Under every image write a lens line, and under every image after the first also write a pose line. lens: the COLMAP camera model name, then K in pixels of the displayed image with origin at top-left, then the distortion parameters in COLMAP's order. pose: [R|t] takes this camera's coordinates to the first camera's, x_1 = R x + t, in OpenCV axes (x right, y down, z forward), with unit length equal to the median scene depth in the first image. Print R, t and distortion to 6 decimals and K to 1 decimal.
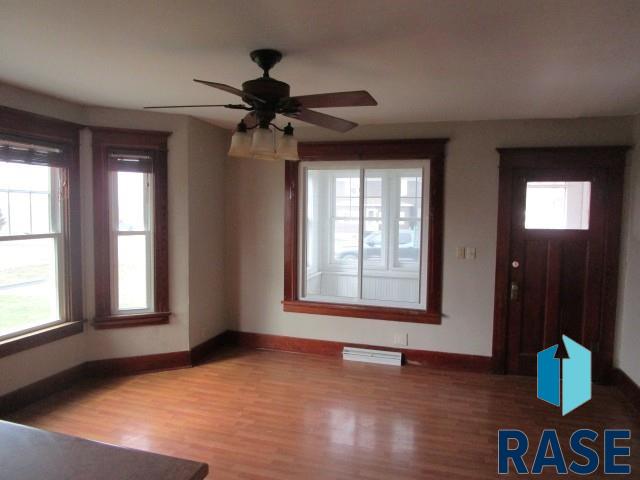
lens RADIAL K [[453.9, 0, 318.6], [0, 453.9, 240.3], [0, 0, 1]] dist [-0.008676, -0.001294]
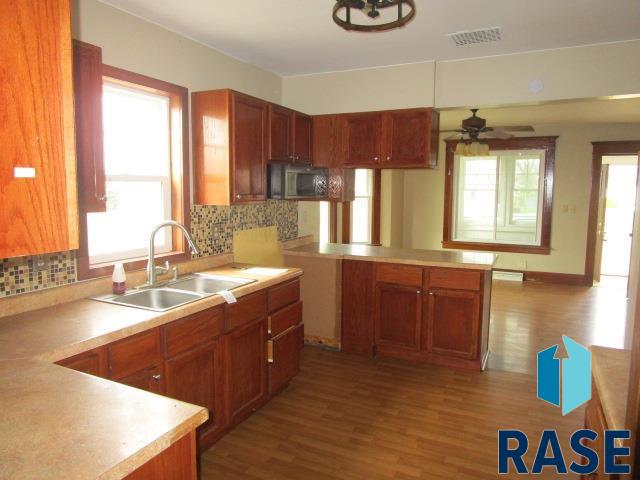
lens RADIAL K [[455.9, 0, 321.8], [0, 455.9, 237.2], [0, 0, 1]] dist [-0.001828, 0.001410]
pose [[0.989275, 0.004209, -0.146007, -0.277473], [0.001434, 0.999257, 0.038521, 0.062283], [0.146061, -0.038317, 0.988533, -0.661186]]
